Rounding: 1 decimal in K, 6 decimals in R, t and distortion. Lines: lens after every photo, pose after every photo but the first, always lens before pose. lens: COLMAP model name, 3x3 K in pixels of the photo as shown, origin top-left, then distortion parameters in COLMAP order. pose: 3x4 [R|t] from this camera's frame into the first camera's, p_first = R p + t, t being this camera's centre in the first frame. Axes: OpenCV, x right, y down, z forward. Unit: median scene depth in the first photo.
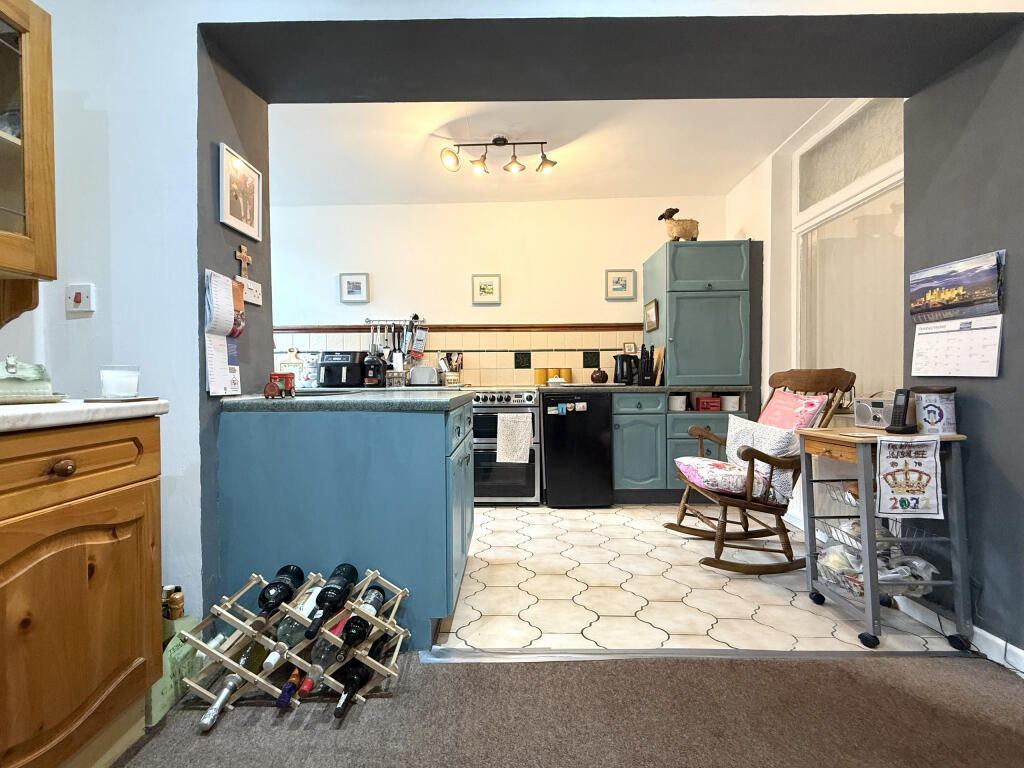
lens RADIAL K [[407.6, 0, 508.9], [0, 407.6, 382.6], [0, 0, 1]] dist [0.001355, -0.000474]
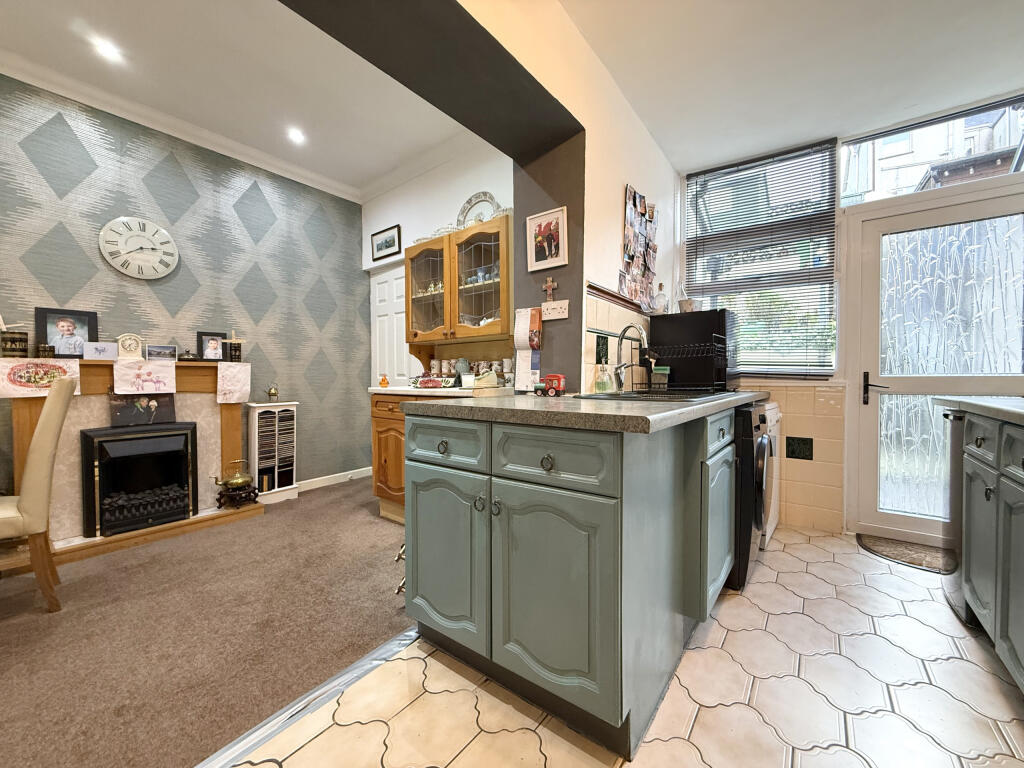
lens RADIAL K [[407.6, 0, 506.0], [0, 407.6, 382.8], [0, 0, 1]] dist [0.001355, -0.000474]
pose [[-0.595078, 0.019844, -0.803423, 0.301460], [-0.004306, 0.999602, 0.027878, -0.021845], [0.803656, 0.020049, -0.594756, 1.045317]]
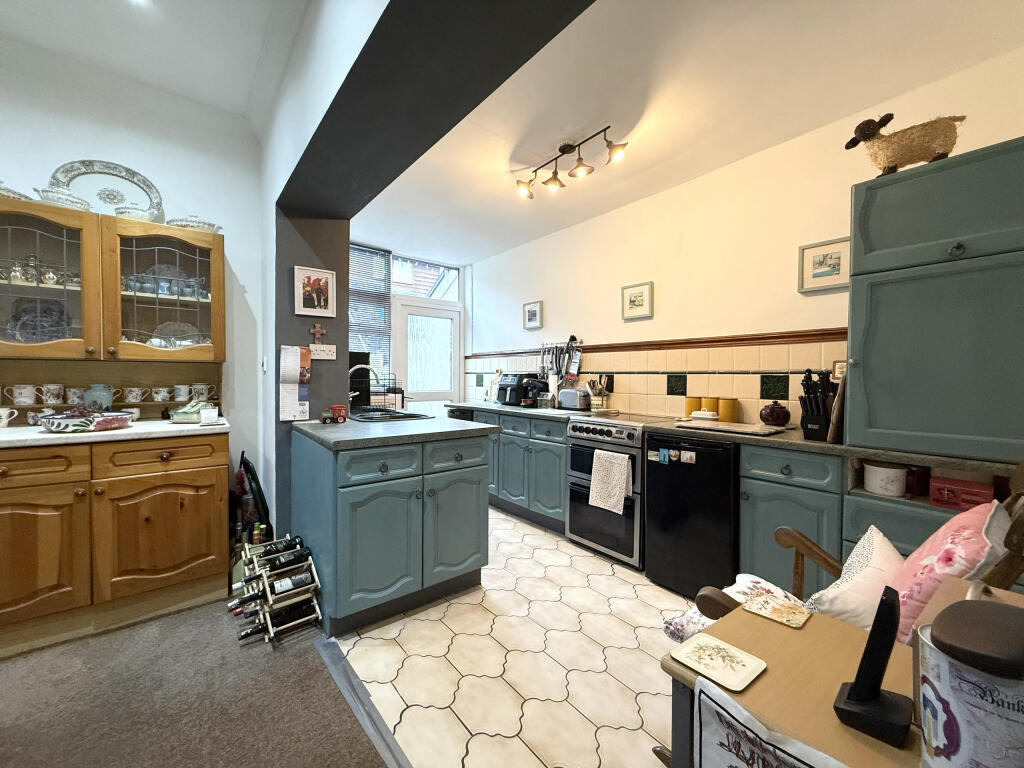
lens RADIAL K [[407.6, 0, 509.0], [0, 407.6, 382.9], [0, 0, 1]] dist [0.001355, -0.000474]
pose [[0.641403, 0.023623, -0.766841, 0.637799], [-0.021291, 0.999689, 0.012988, -0.091249], [0.766909, 0.007996, 0.641706, 0.353253]]
